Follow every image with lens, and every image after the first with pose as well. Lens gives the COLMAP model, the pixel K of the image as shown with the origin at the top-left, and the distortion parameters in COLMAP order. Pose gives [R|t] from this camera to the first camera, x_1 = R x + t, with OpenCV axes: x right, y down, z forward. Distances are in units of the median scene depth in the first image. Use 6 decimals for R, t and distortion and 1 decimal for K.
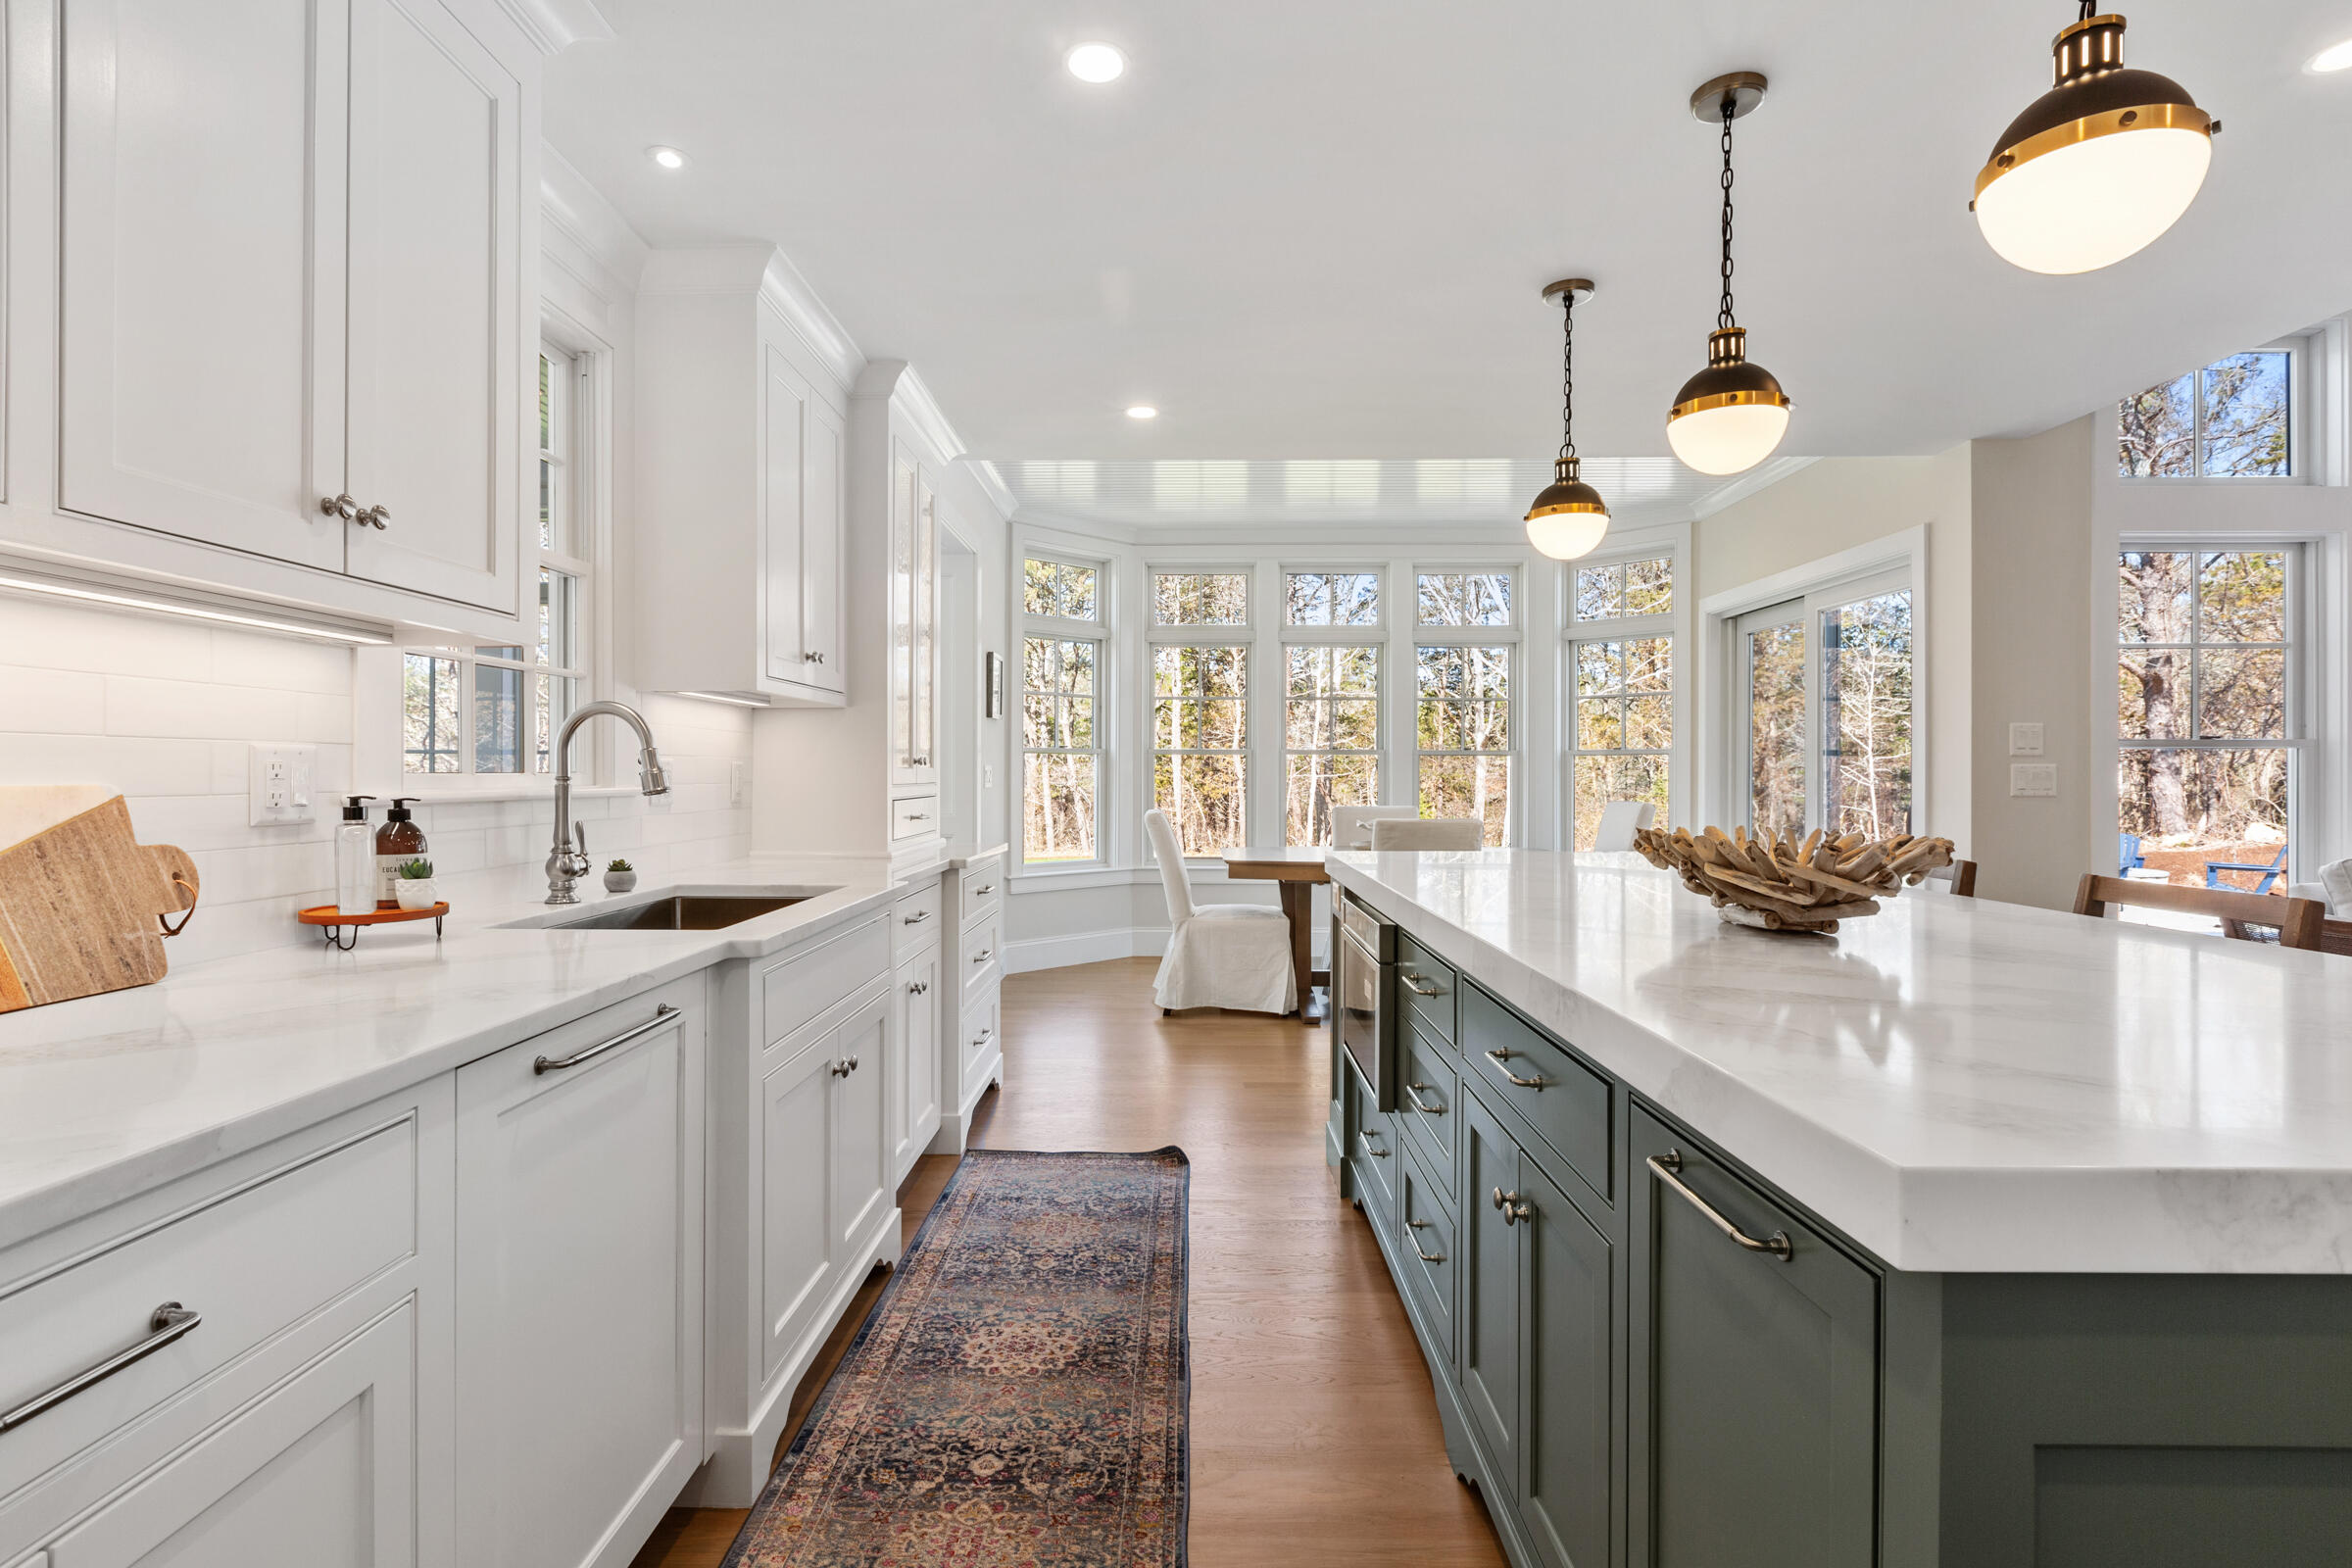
lens RADIAL K [[1128.2, 0, 1154.0], [0, 1128.2, 768.4], [0, 0, 1]] dist [-0.003712, 0.000186]
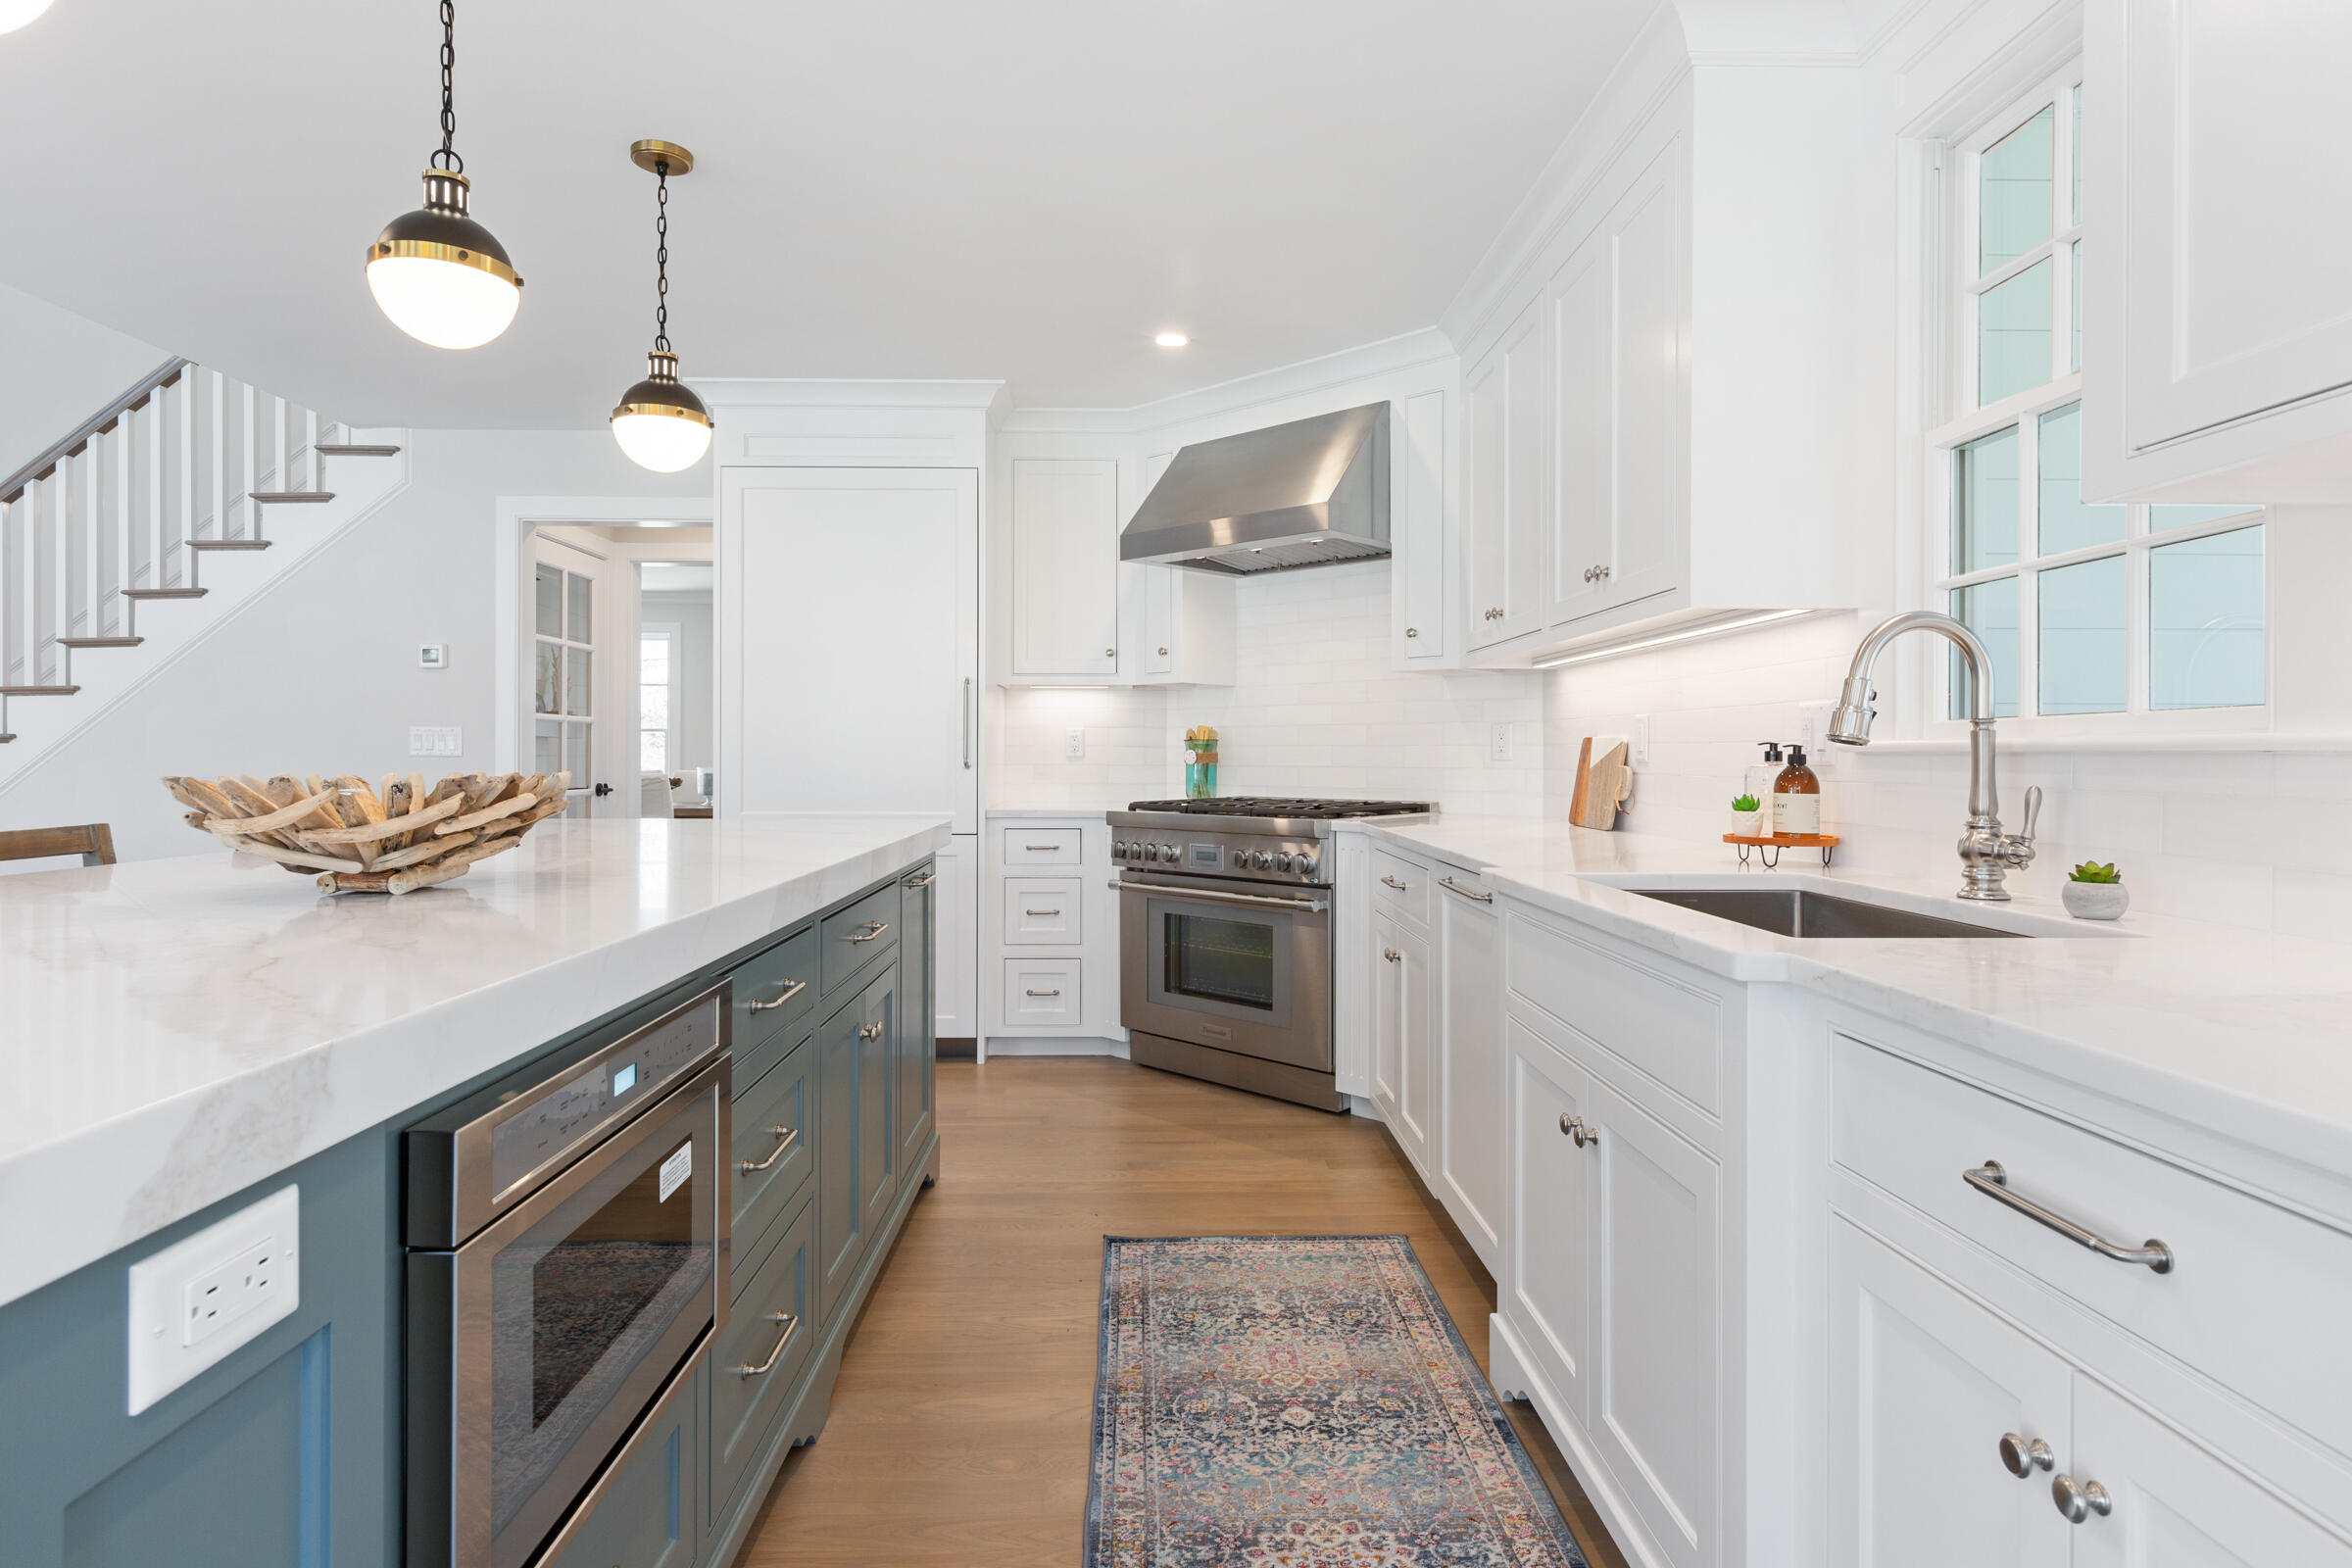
lens RADIAL K [[1241.8, 0, 1159.5], [0, 1241.8, 753.3], [0, 0, 1]] dist [0.005422, -0.000711]
pose [[-0.998963, -0.004172, -0.045331, 0.016265], [-0.003910, 0.999975, -0.005878, 0.028126], [0.045355, -0.005695, -0.998955, 1.388345]]
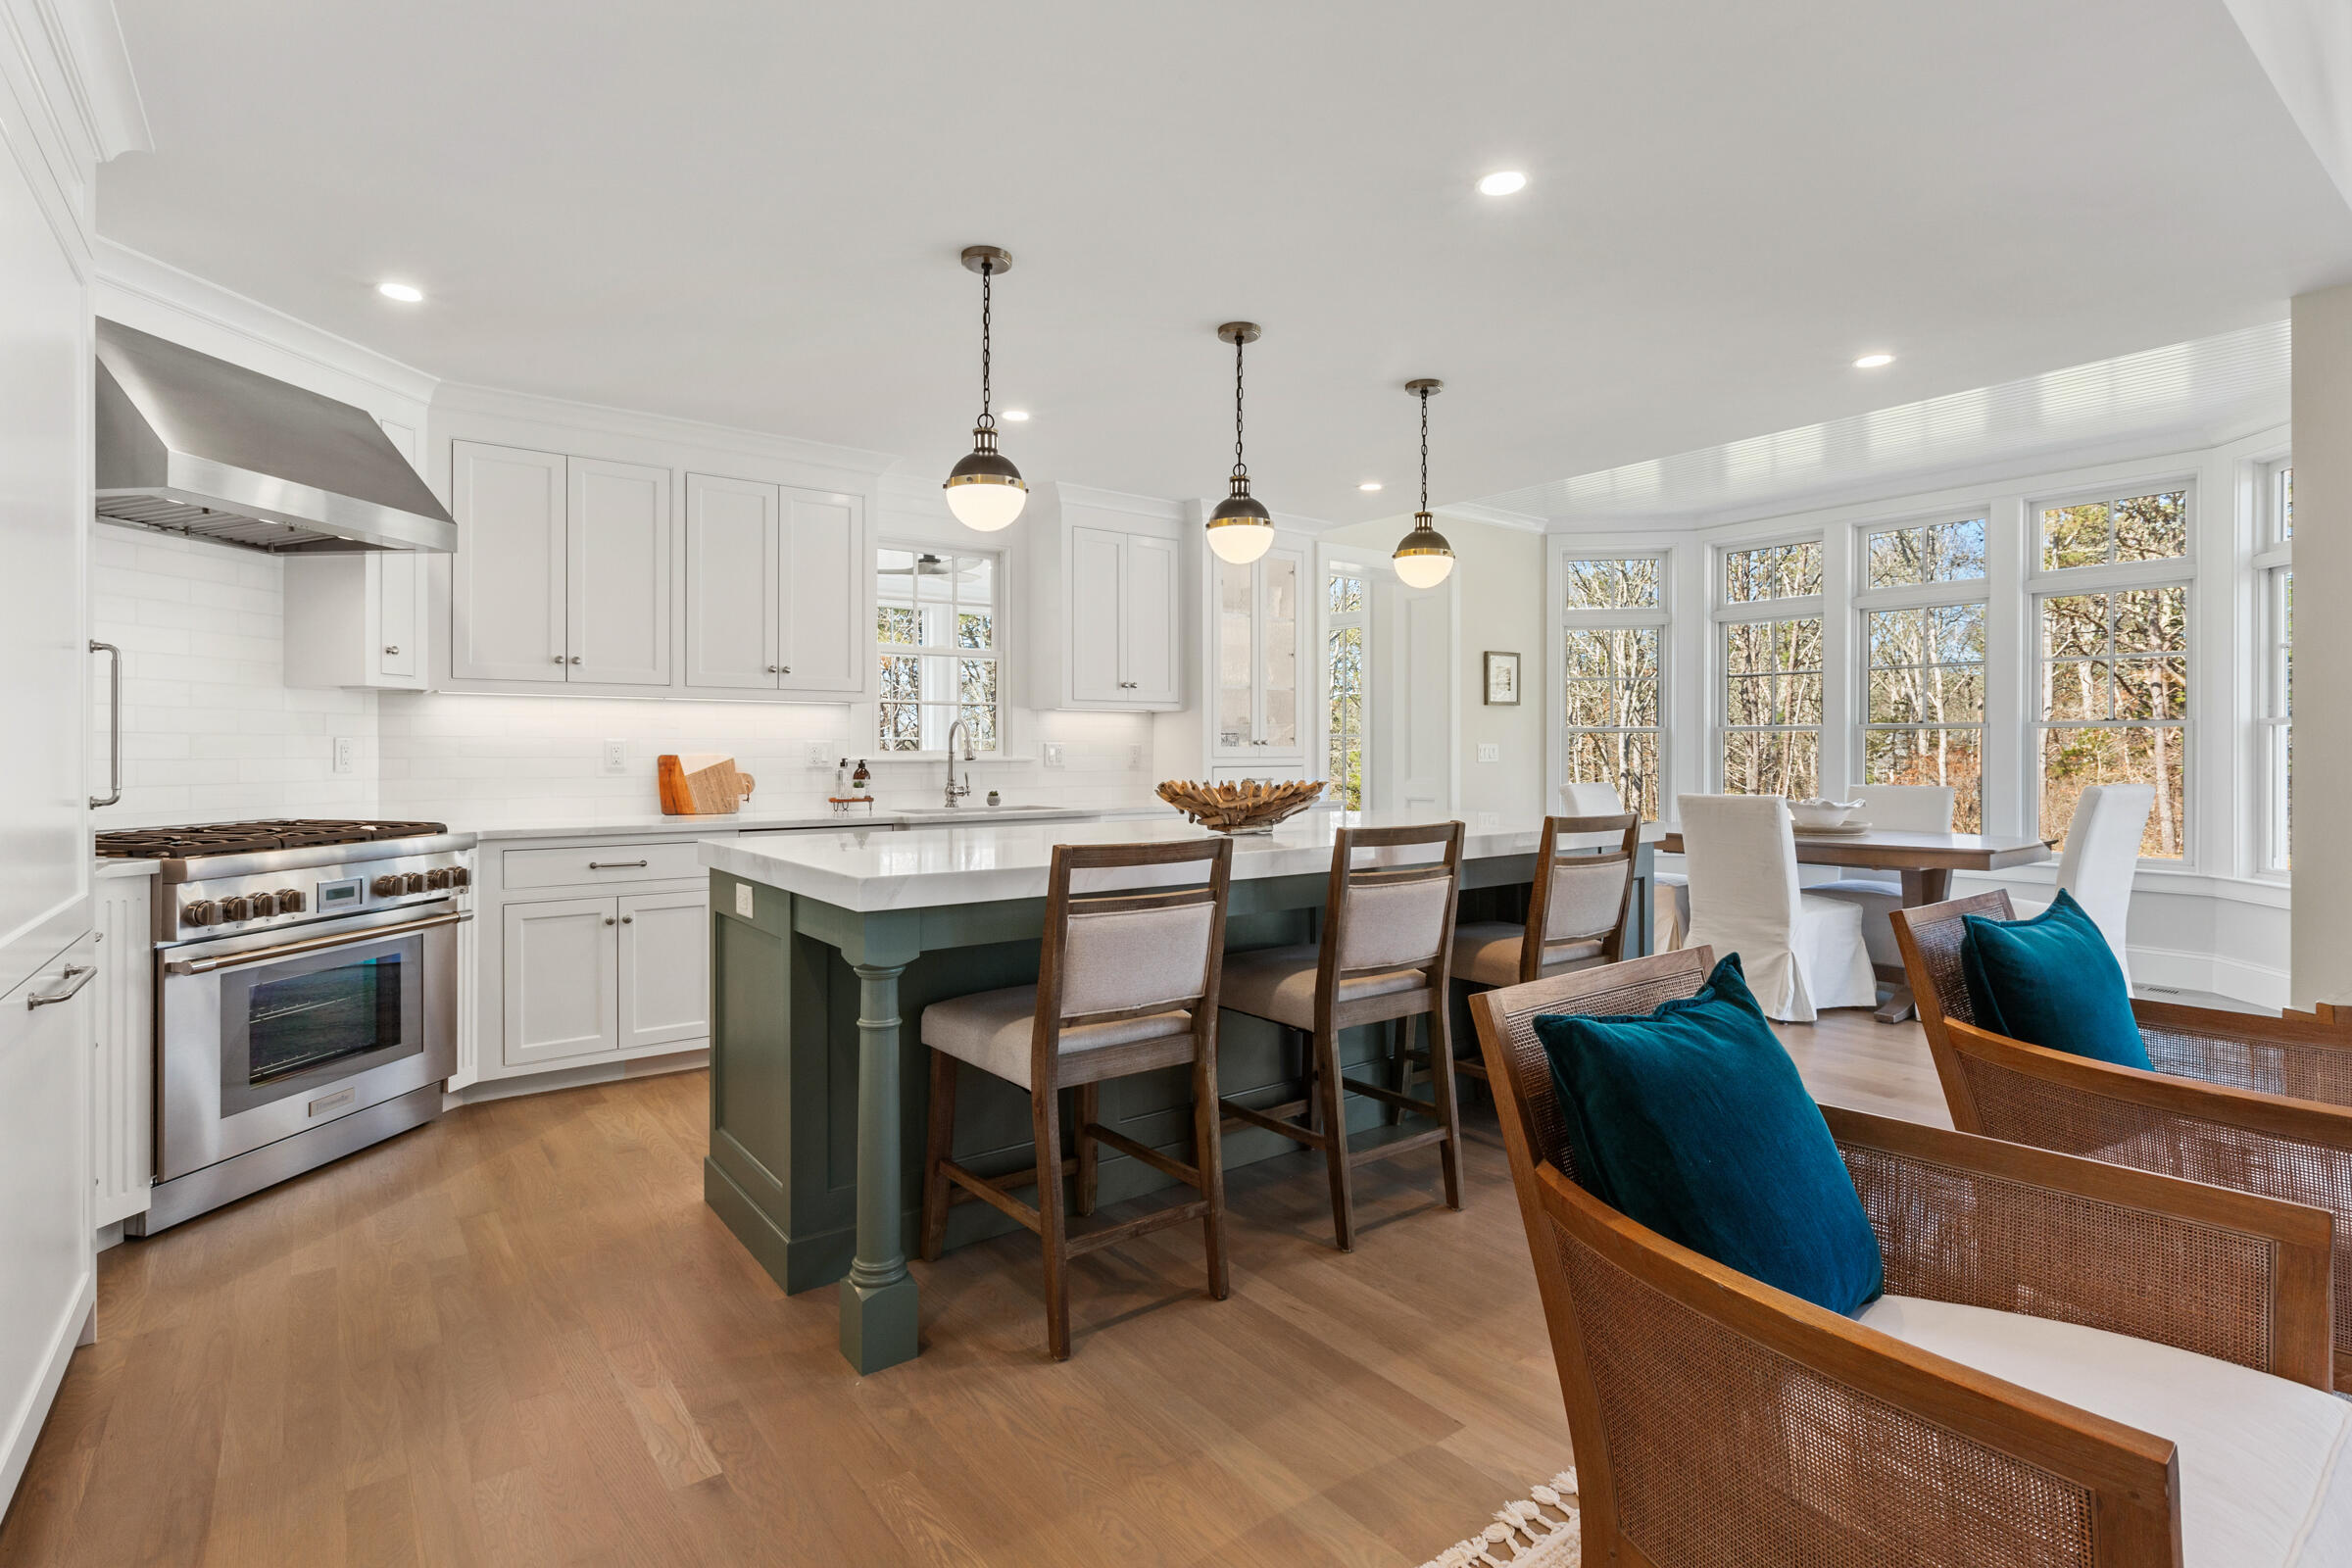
lens RADIAL K [[1128.2, 0, 1163.2], [0, 1128.2, 756.9], [0, 0, 1]] dist [-0.003712, 0.000186]
pose [[0.613959, 0.001667, -0.789336, 1.233769], [0.006268, 0.999956, 0.006988, 0.002902], [0.789313, -0.009238, 0.613922, -0.070557]]
